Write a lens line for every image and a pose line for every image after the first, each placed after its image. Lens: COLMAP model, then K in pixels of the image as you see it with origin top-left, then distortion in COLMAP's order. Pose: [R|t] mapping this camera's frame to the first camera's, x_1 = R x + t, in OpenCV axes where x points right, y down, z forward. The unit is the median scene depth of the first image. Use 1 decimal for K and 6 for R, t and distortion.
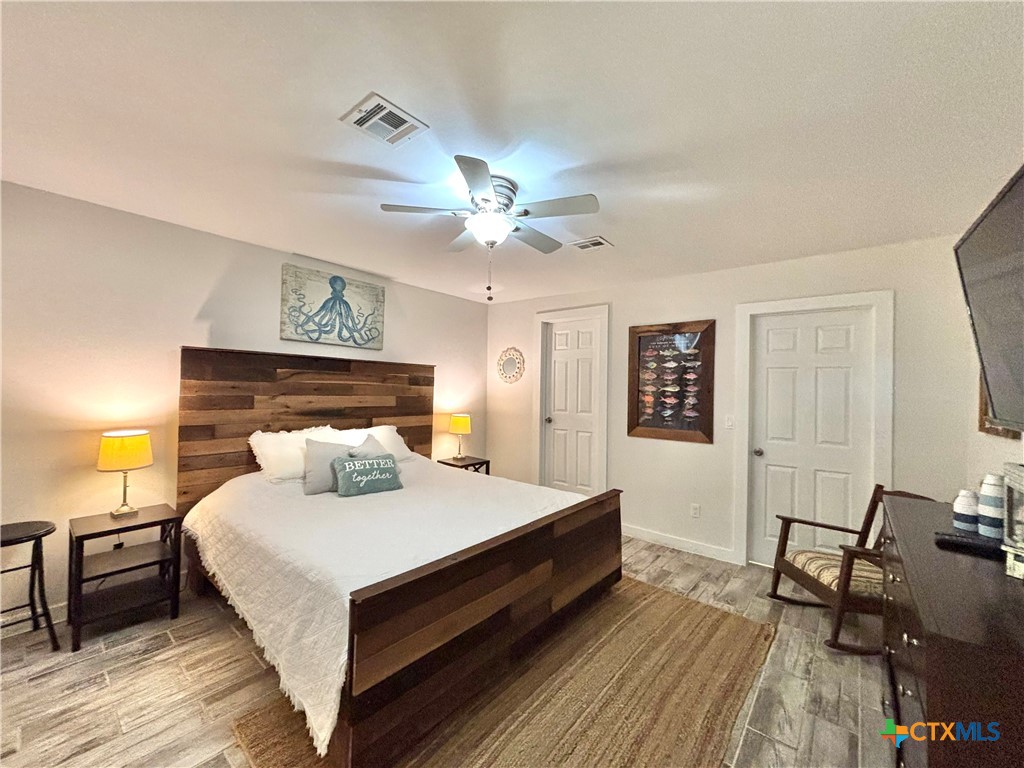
lens RADIAL K [[411.8, 0, 510.4], [0, 411.8, 383.1], [0, 0, 1]] dist [0.003475, -0.000039]
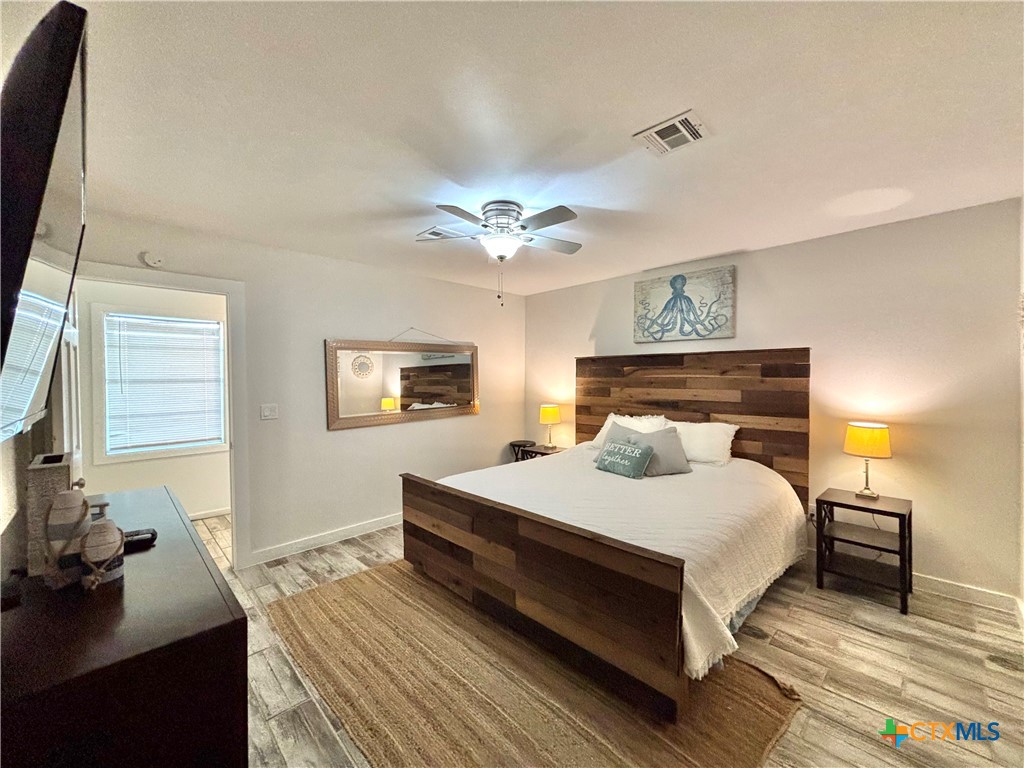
lens RADIAL K [[411.8, 0, 510.6], [0, 411.8, 383.7], [0, 0, 1]] dist [0.003475, -0.000039]
pose [[-0.111285, -0.005046, -0.993776, 0.692922], [0.016469, 0.999840, -0.006921, 0.018717], [0.993652, -0.017137, -0.111185, 0.707849]]
